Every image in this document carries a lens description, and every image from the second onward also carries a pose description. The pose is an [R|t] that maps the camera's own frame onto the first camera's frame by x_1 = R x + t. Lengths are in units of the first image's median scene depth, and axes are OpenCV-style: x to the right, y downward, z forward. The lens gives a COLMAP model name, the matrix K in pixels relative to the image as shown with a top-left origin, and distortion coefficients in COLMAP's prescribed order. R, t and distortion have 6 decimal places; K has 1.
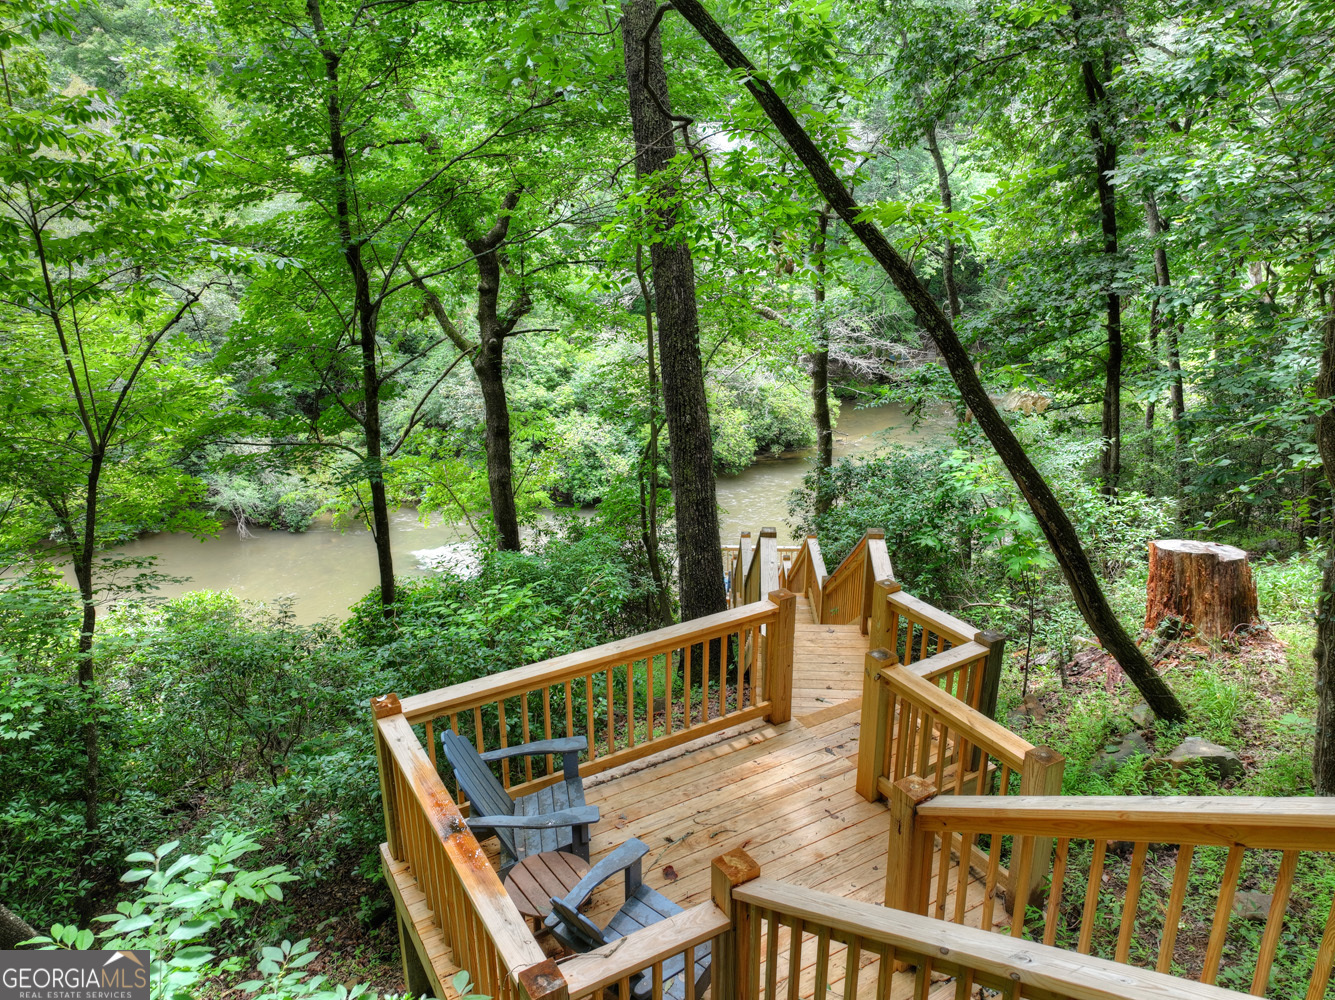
lens RADIAL K [[936.6, 0, 668.2], [0, 936.6, 500.6], [0, 0, 1]] dist [0.005341, 0.003820]
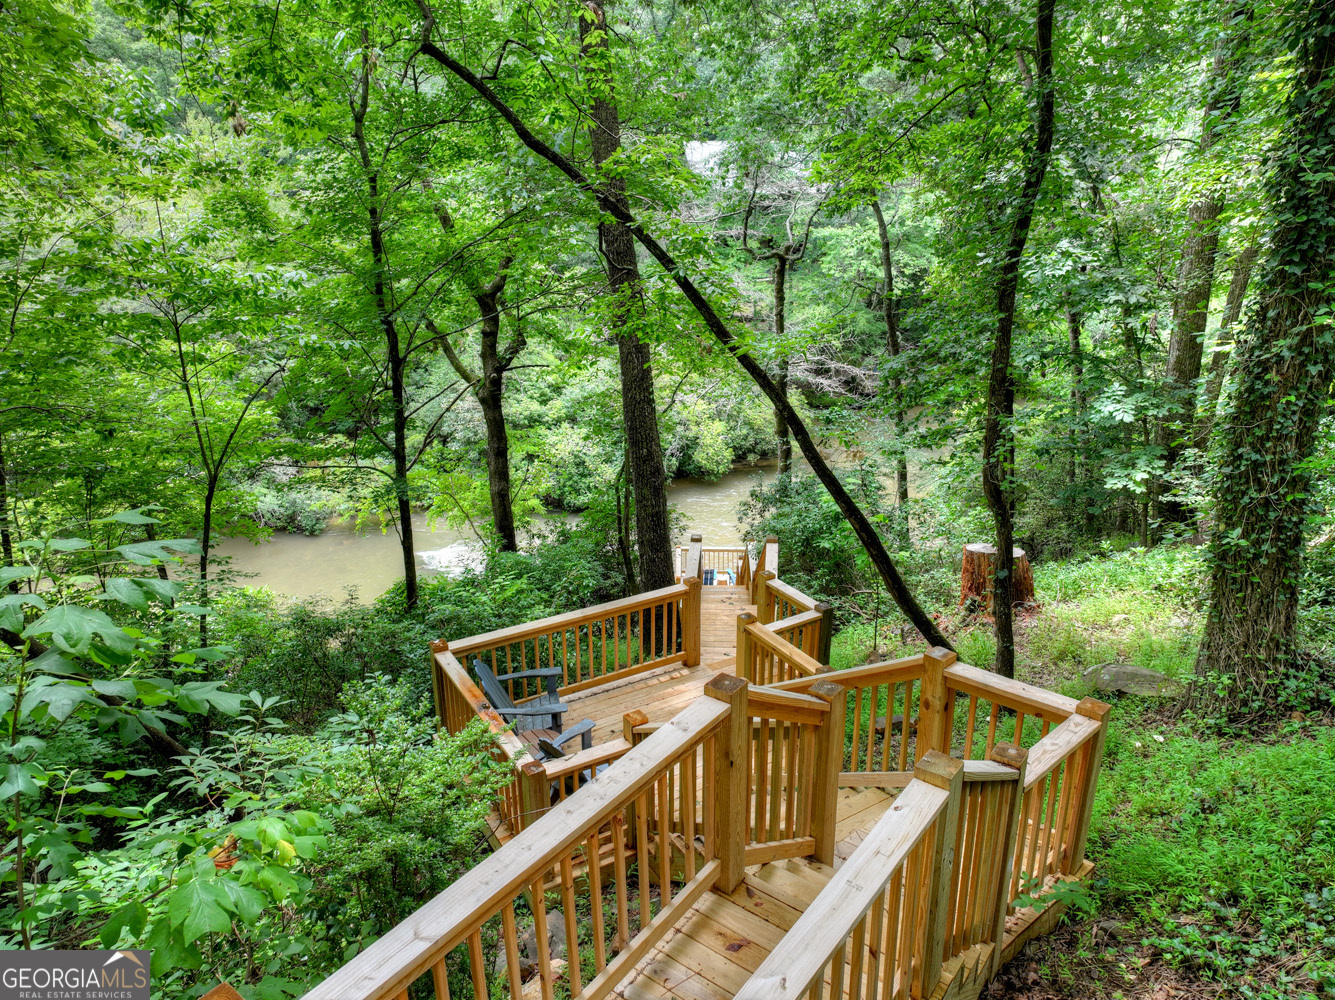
lens RADIAL K [[936.6, 0, 668.2], [0, 936.6, 503.6], [0, 0, 1]] dist [0.005341, 0.003820]
pose [[0.999982, -0.000712, 0.005961, 0.027196], [0.000699, 0.999998, 0.002093, -0.009906], [-0.005962, -0.002089, 0.999980, -0.190323]]
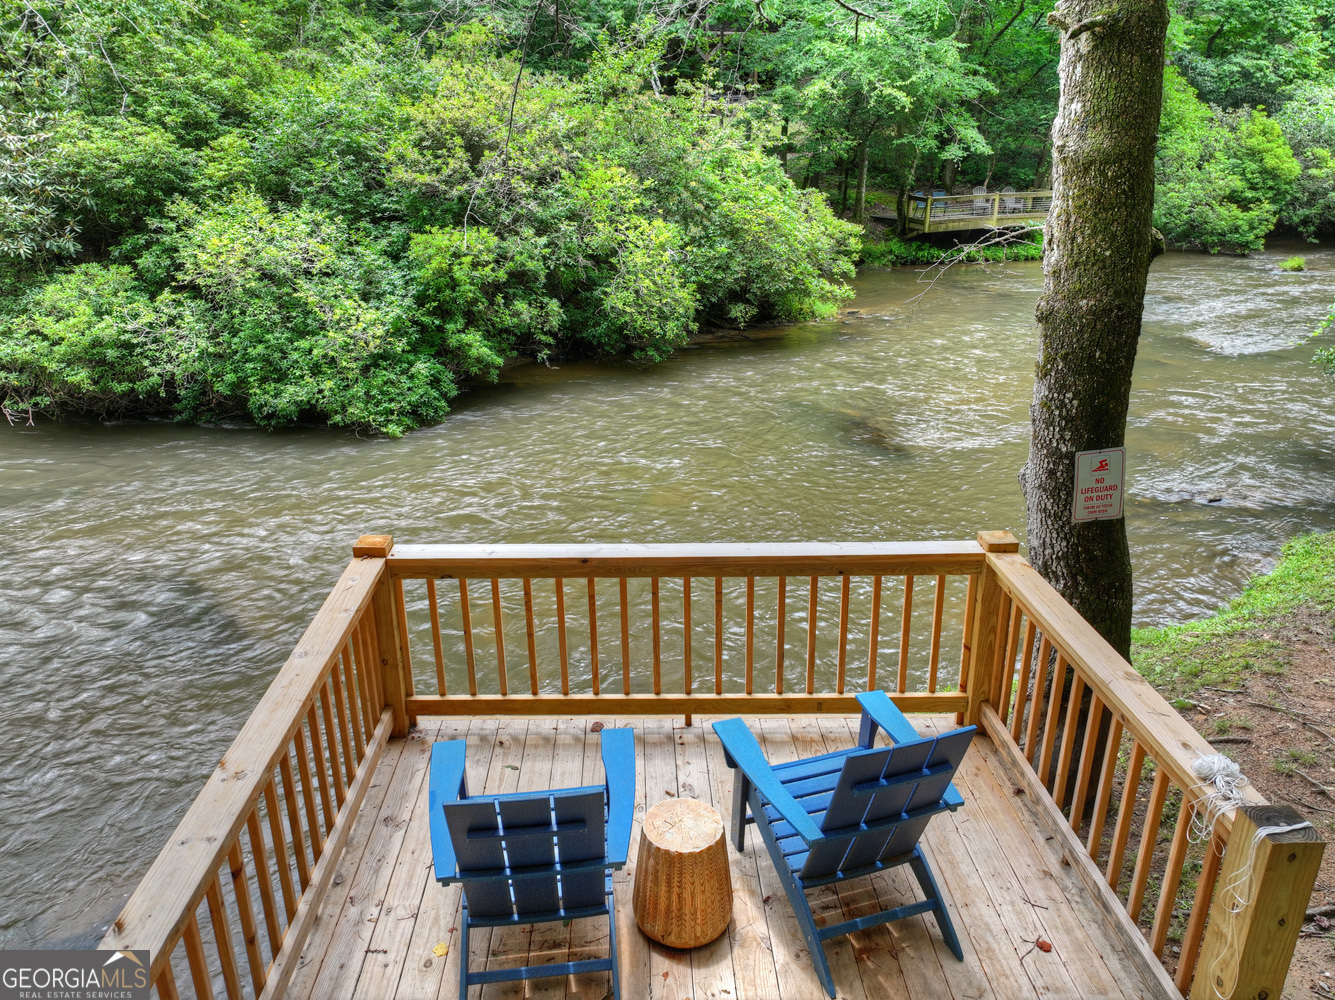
lens RADIAL K [[936.6, 0, 667.5], [0, 936.6, 500.2], [0, 0, 1]] dist [0.005341, 0.003820]
pose [[0.998563, -0.023198, 0.048308, 0.121380], [0.021344, 0.999029, 0.038549, 0.052064], [-0.049156, -0.037463, 0.998088, 1.200810]]
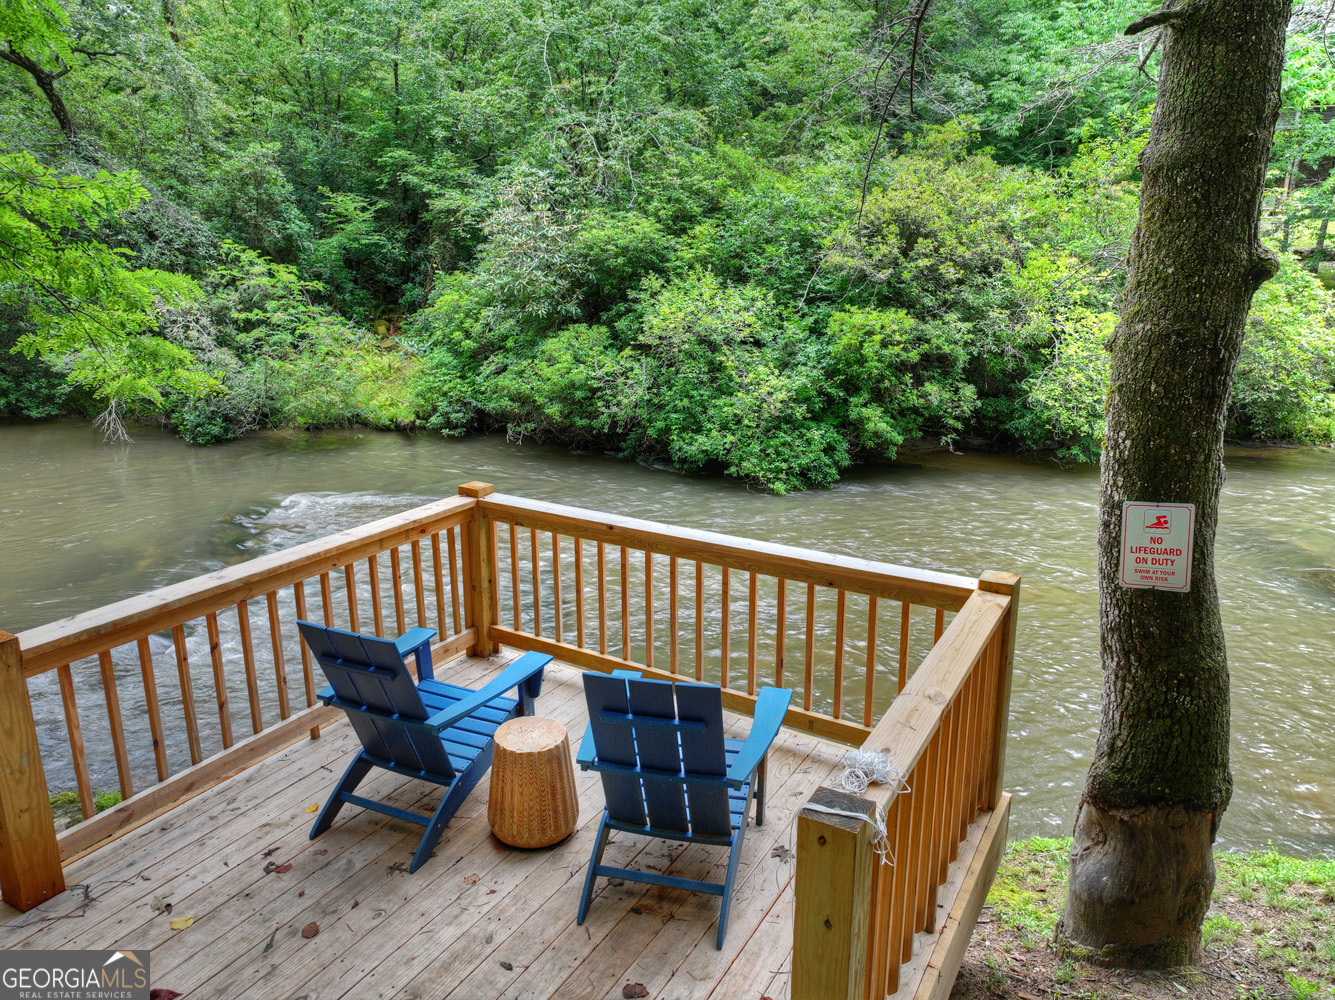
lens RADIAL K [[936.6, 0, 665.4], [0, 936.6, 501.6], [0, 0, 1]] dist [0.005341, 0.003820]
pose [[0.873253, 0.128119, -0.470122, 0.248002], [-0.160415, 0.986621, -0.029094, 0.073739], [0.460105, 0.100821, 0.882122, 1.208655]]
